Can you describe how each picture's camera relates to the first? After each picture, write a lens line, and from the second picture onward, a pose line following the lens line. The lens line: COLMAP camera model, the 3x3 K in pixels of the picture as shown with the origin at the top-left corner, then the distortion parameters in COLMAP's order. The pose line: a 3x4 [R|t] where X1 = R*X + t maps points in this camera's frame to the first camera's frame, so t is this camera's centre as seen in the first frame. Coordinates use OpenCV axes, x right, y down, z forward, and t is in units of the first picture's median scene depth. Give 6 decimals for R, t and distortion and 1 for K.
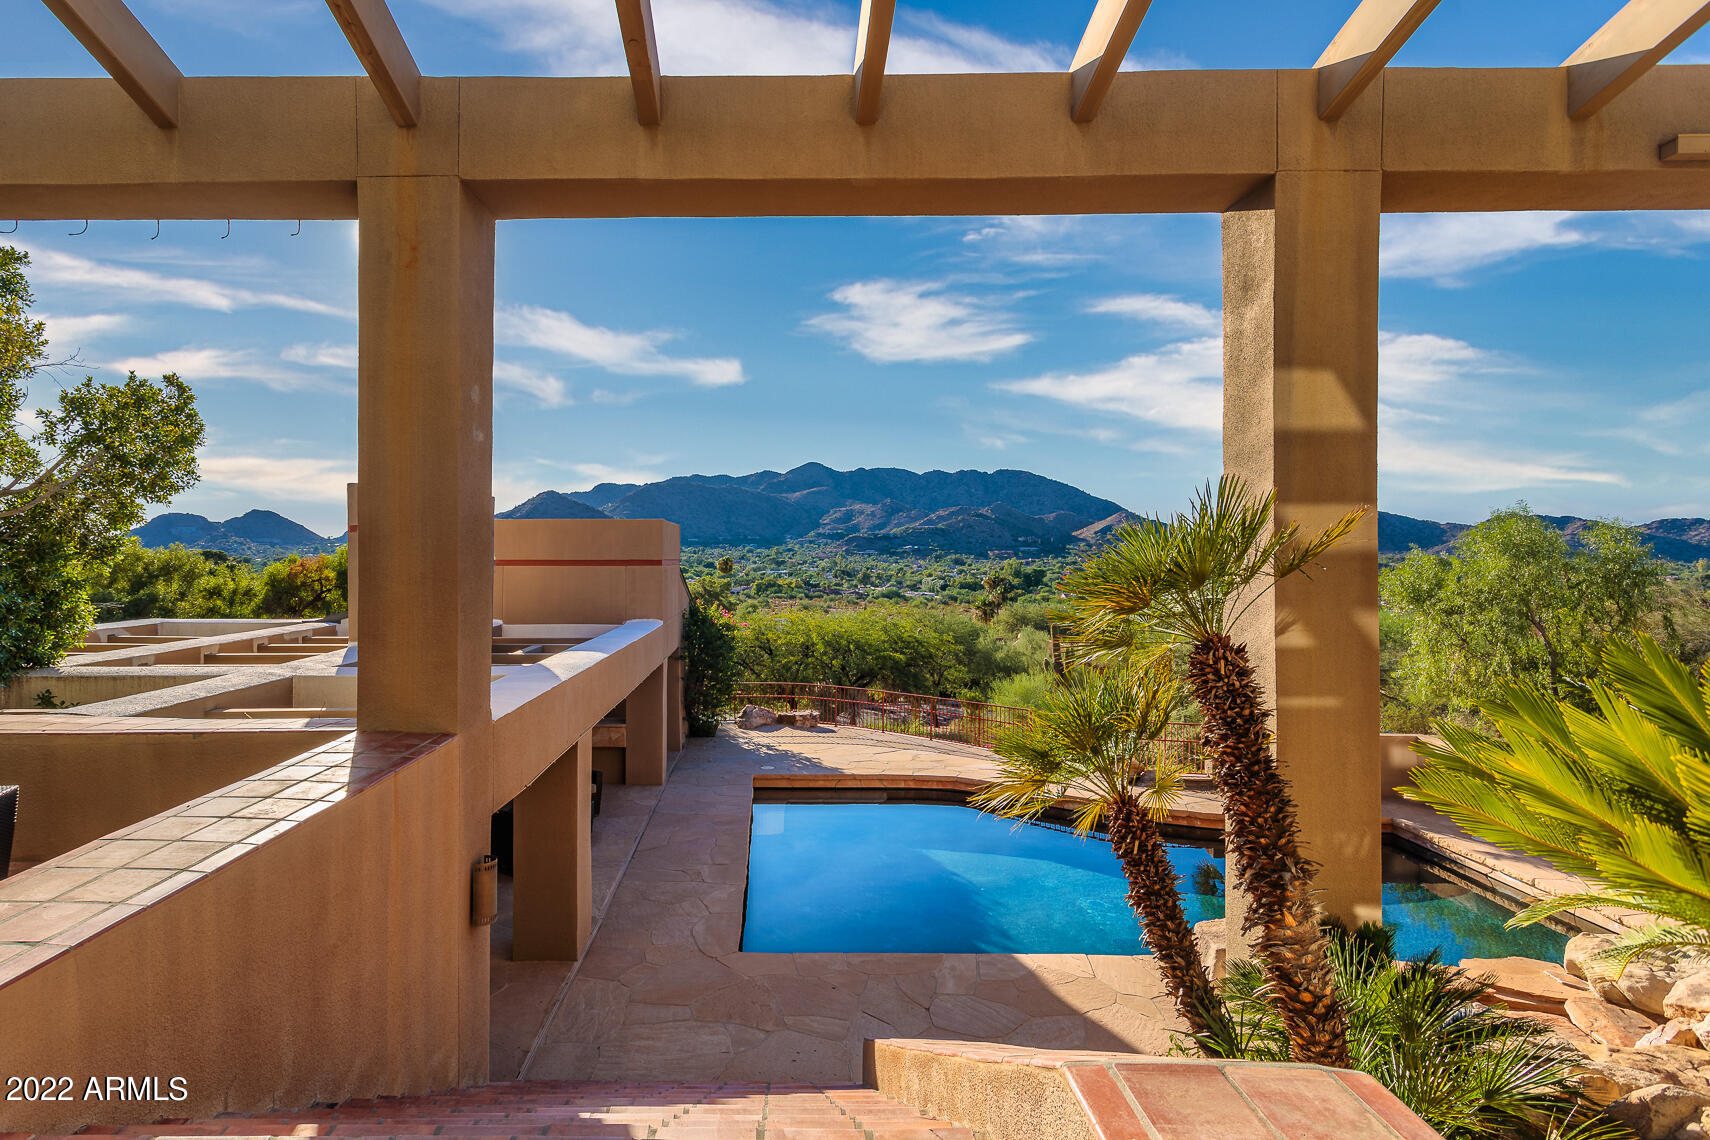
lens RADIAL K [[988.3, 0, 852.8], [0, 988.3, 561.1], [0, 0, 1]] dist [0.005610, 0.002454]
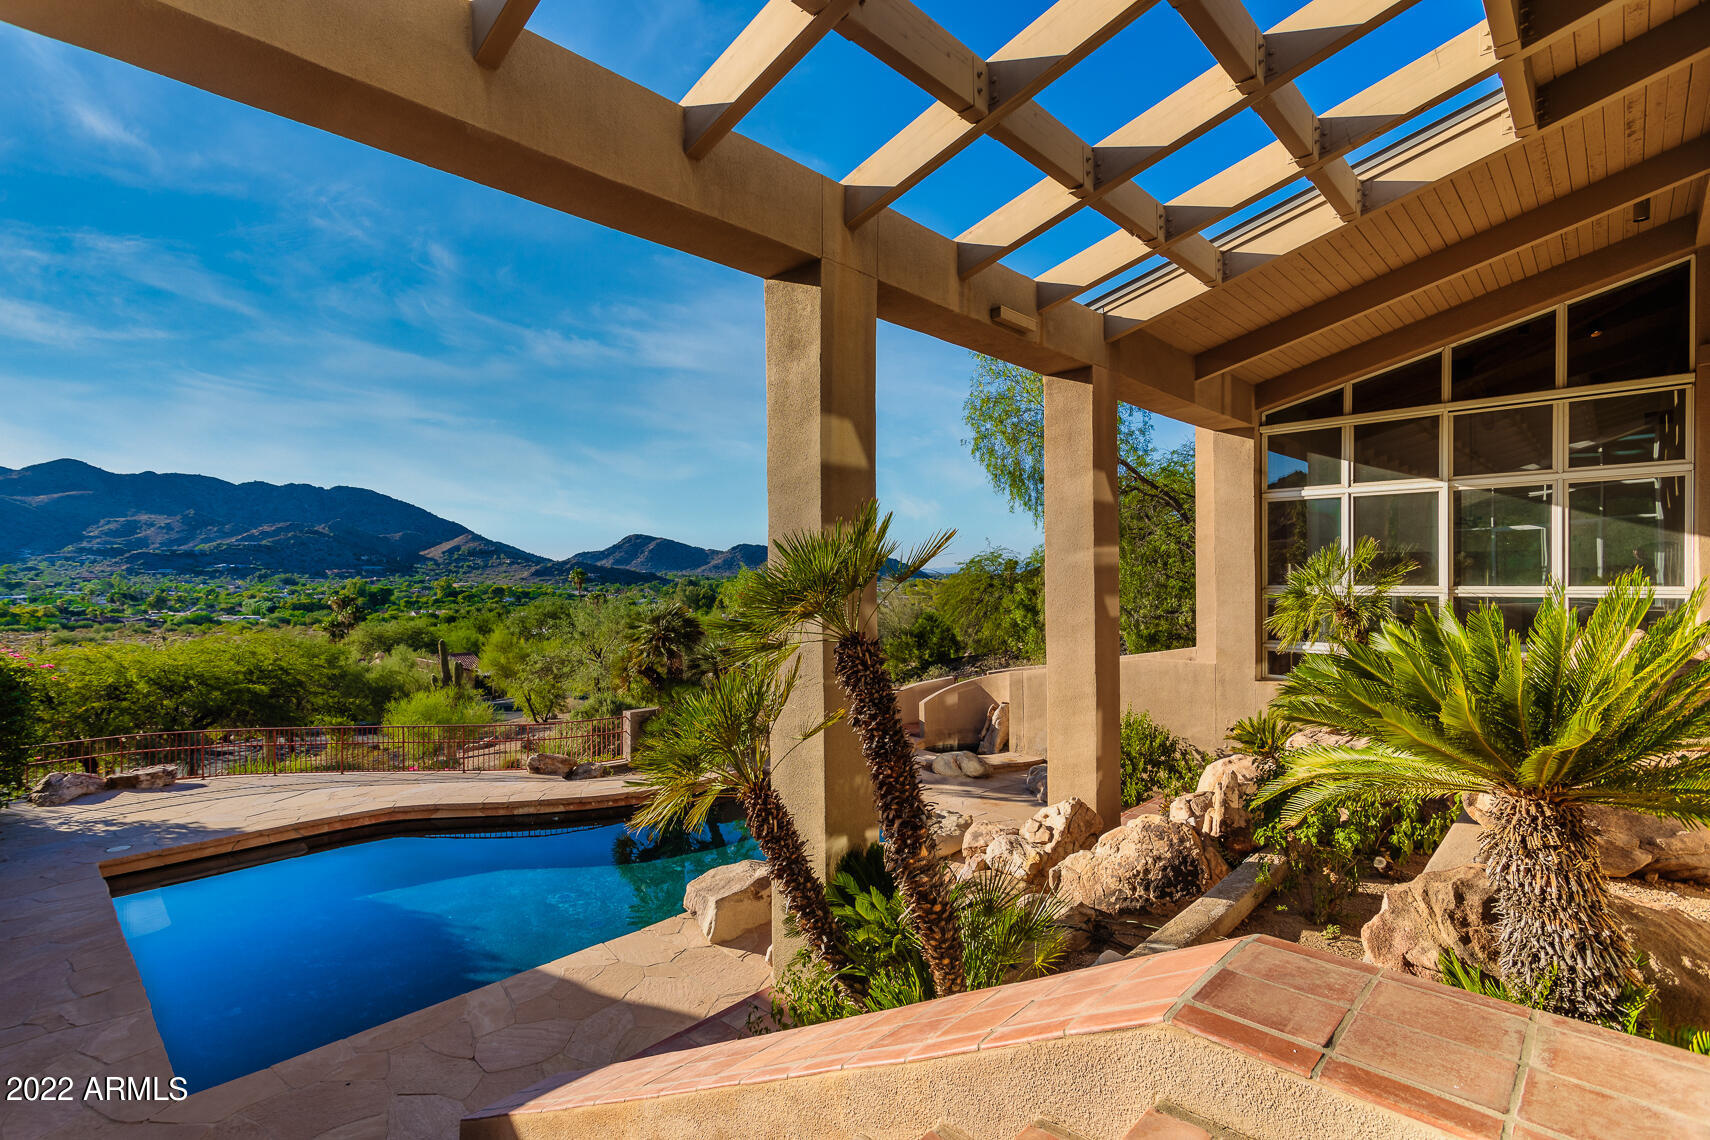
lens RADIAL K [[809.4, 0, 844.5], [0, 809.4, 586.2], [0, 0, 1]] dist [0.001917, -0.000573]
pose [[0.679115, -0.015352, 0.733871, -0.106427], [0.010824, 0.999882, 0.010901, 0.002655], [-0.733952, 0.000540, 0.679201, 0.103080]]
